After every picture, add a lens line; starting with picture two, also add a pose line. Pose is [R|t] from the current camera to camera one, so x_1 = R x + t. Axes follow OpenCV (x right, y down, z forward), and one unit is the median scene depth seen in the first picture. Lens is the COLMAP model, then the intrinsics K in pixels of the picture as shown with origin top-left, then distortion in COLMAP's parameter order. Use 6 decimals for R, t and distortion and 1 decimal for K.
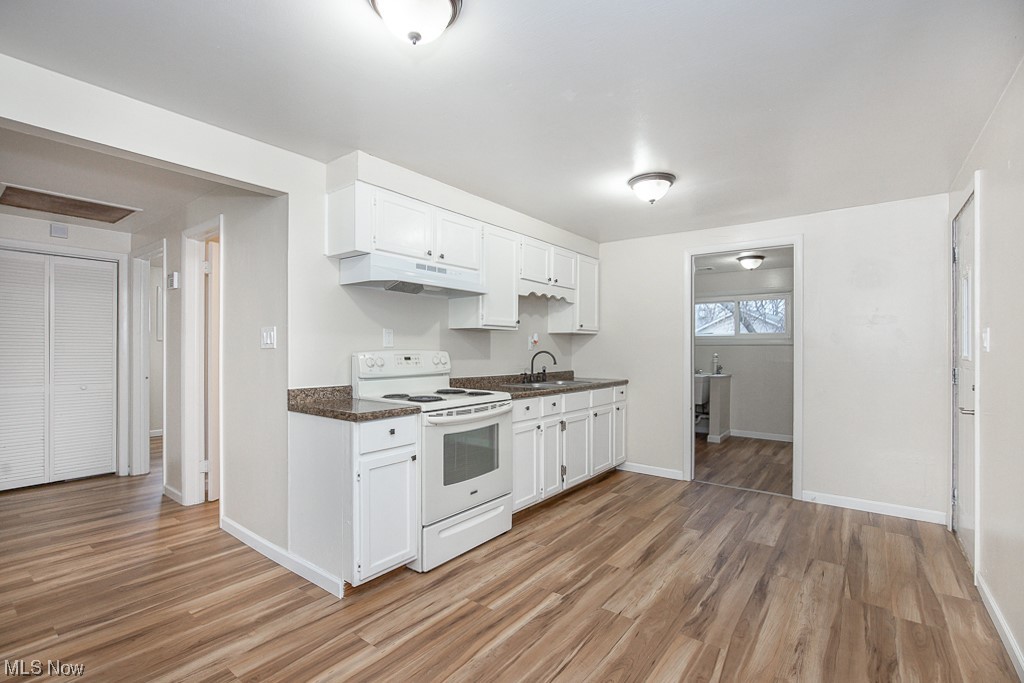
lens RADIAL K [[466.8, 0, 510.9], [0, 466.8, 345.9], [0, 0, 1]] dist [-0.018268, 0.004553]
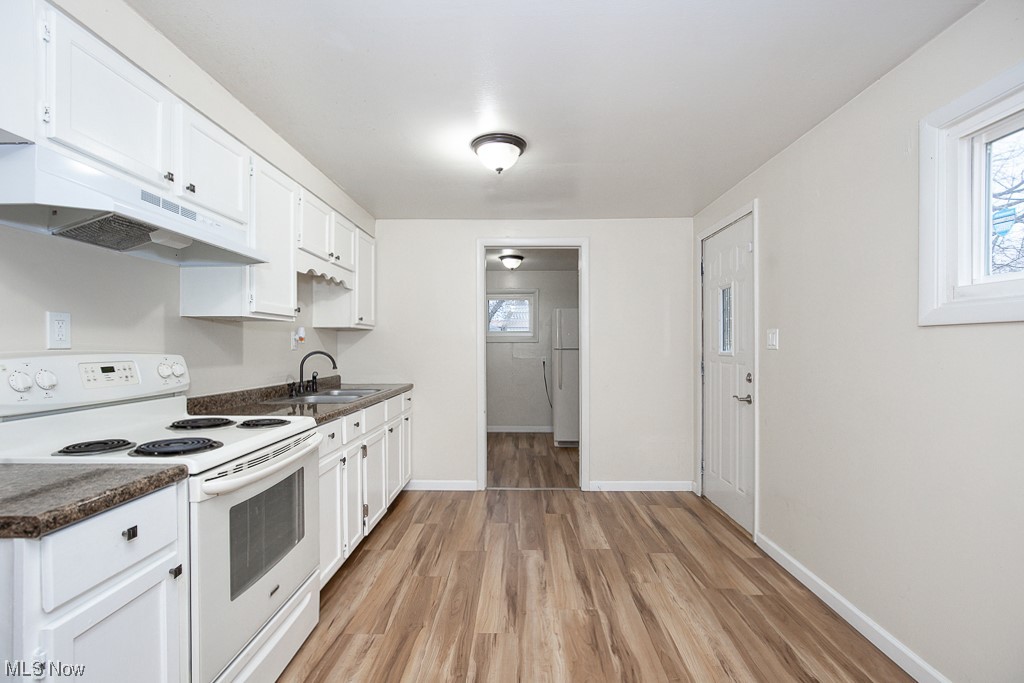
lens RADIAL K [[466.8, 0, 512.0], [0, 466.8, 345.8], [0, 0, 1]] dist [-0.018268, 0.004553]
pose [[0.802793, -0.005311, 0.596234, -0.176586], [0.002097, 0.999979, 0.006083, -0.002631], [-0.596254, -0.003633, 0.802788, 0.325123]]
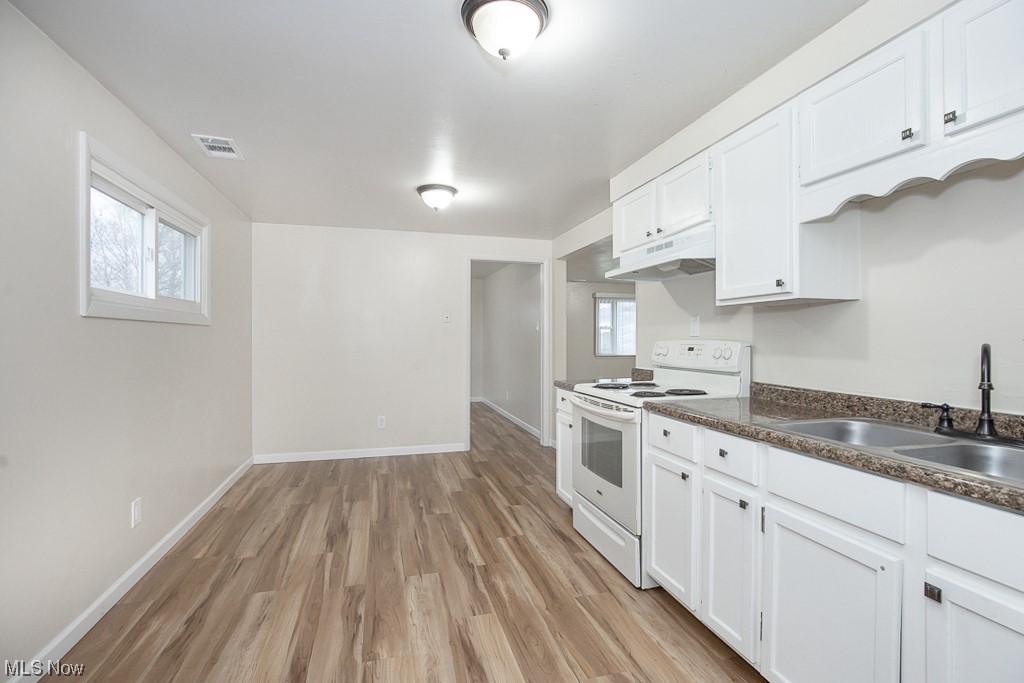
lens RADIAL K [[466.8, 0, 515.7], [0, 466.8, 337.6], [0, 0, 1]] dist [-0.018268, 0.004553]
pose [[-0.590063, -0.005289, -0.807340, 0.724032], [0.000601, 0.999975, -0.006990, 0.012201], [0.807357, -0.004610, -0.590045, 1.333854]]
